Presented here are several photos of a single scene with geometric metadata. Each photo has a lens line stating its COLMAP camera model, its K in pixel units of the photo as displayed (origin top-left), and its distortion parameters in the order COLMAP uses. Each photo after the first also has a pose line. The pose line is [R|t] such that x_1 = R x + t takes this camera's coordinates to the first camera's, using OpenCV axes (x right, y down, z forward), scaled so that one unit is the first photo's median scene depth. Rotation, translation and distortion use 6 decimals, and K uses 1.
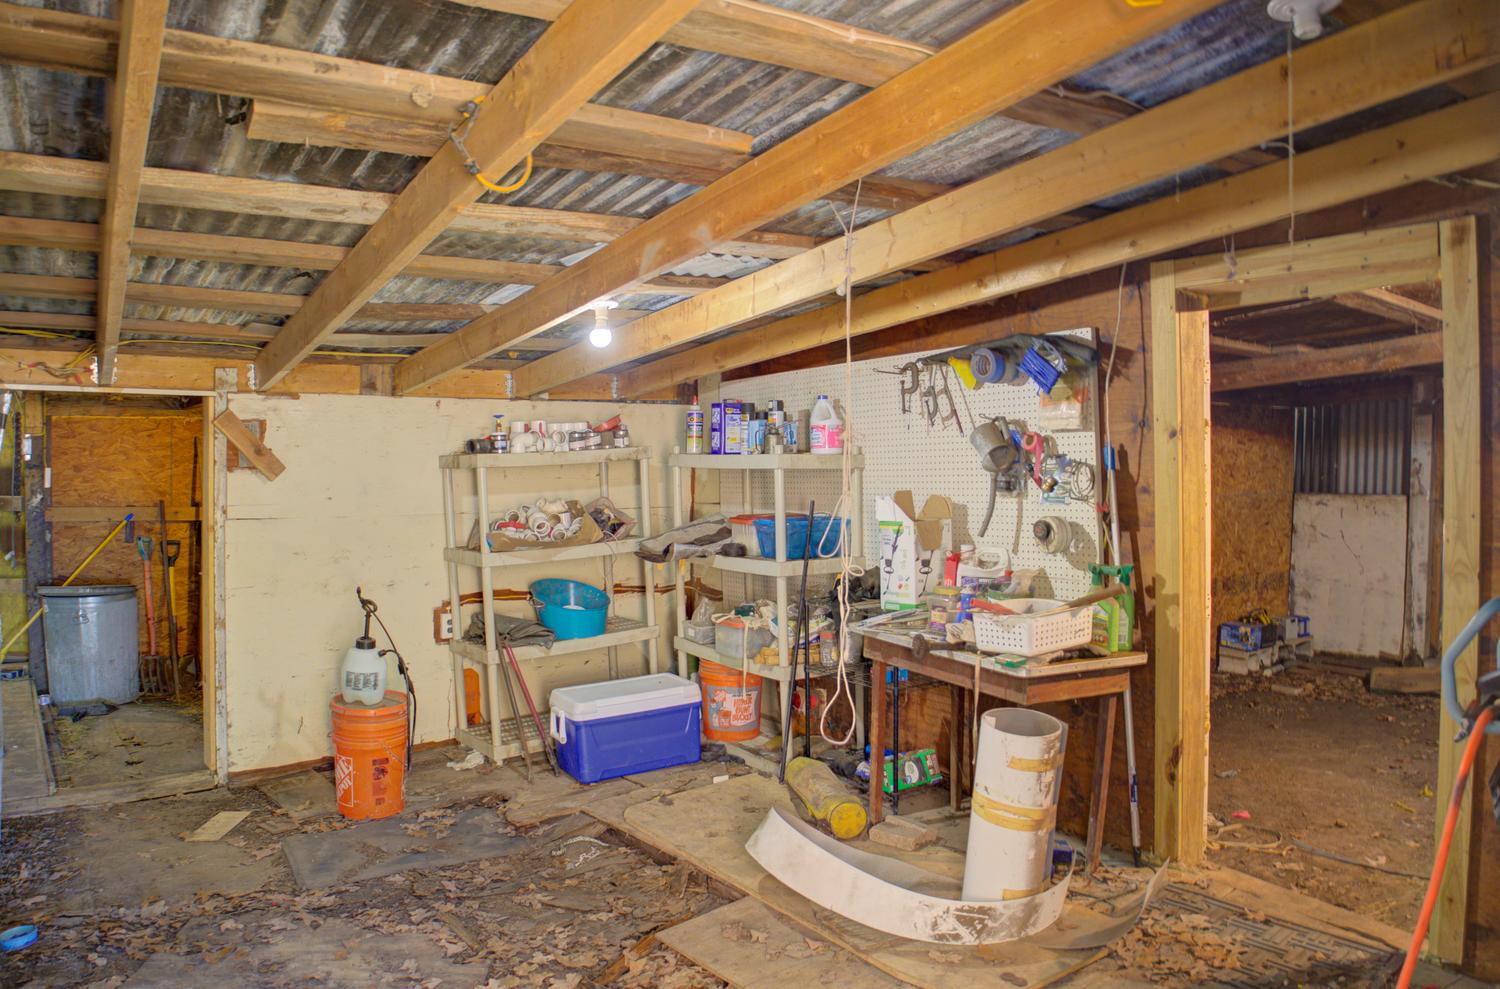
lens RADIAL K [[1028.4, 0, 763.5], [0, 1028.4, 503.1], [0, 0, 1]] dist [-0.151639, 0.082105]
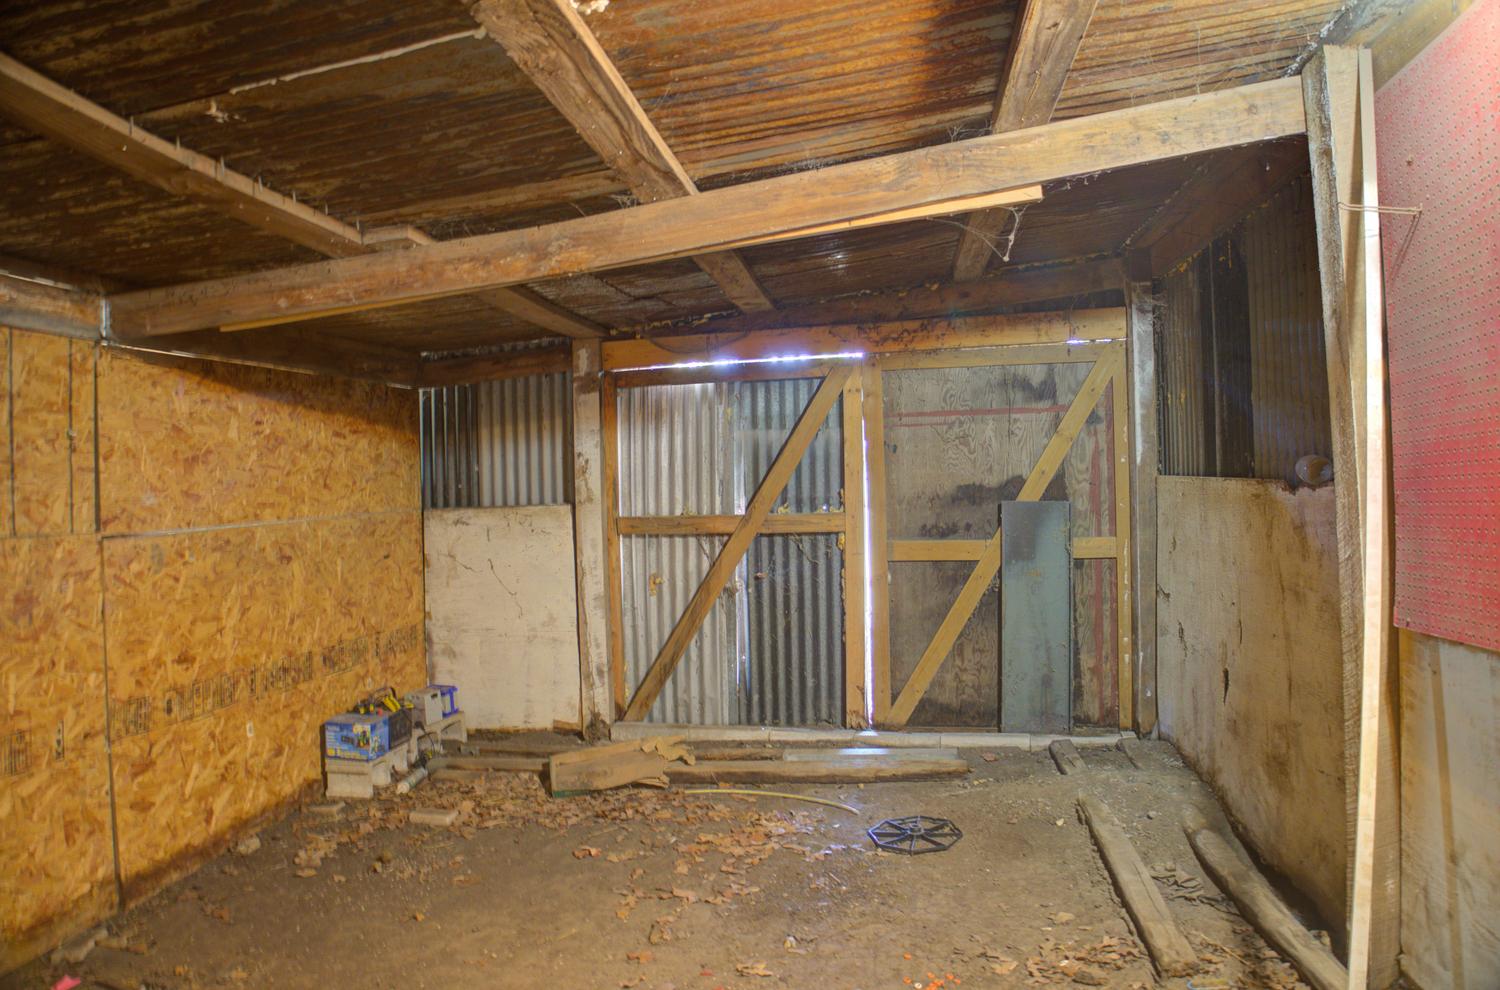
lens RADIAL K [[1022.7, 0, 750.0], [0, 1022.7, 495.0], [0, 0, 1]] dist [-0.112954, 0.002069]
pose [[0.698604, -0.033806, 0.714709, 0.201701], [0.064019, 0.997830, -0.015379, 0.005530], [-0.712639, 0.056499, 0.699253, 0.361632]]
